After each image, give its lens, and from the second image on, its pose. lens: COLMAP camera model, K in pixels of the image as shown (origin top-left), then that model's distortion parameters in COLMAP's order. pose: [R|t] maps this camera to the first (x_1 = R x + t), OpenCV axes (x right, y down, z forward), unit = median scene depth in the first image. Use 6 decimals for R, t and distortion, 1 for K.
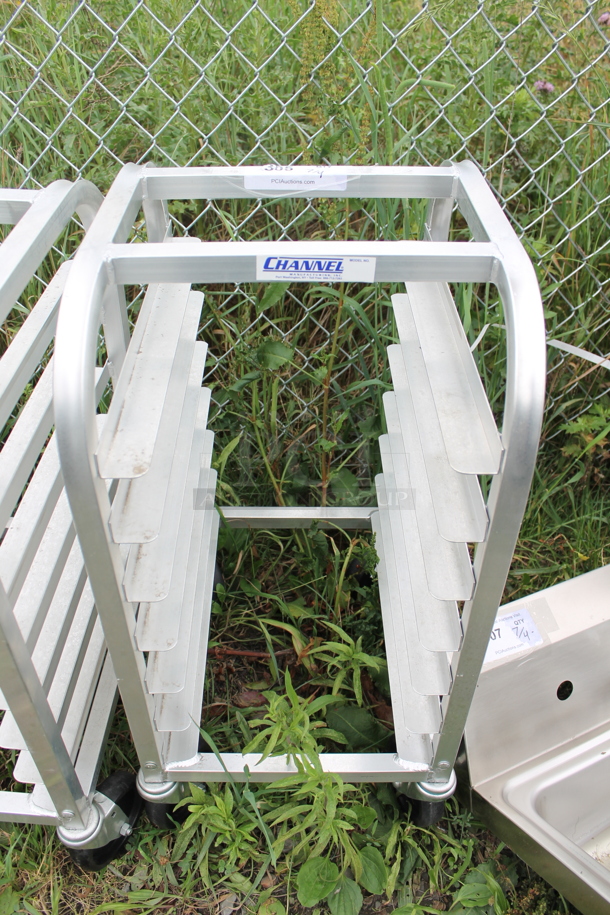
lens RADIAL K [[779.6, 0, 305.0], [0, 779.6, 457.5], [0, 0, 1]] dist [-0.168191, 0.134667]
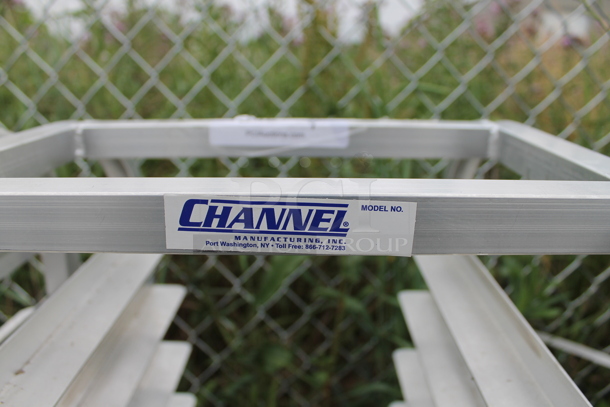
lens RADIAL K [[519.7, 0, 305.0], [0, 519.7, 203.5], [0, 0, 1]] dist [-0.168191, 0.134667]
pose [[0.999691, 0.003915, -0.024551, 0.023246], [-0.012935, 0.925241, -0.379160, -0.102684], [0.021231, 0.379361, 0.925005, 0.524933]]
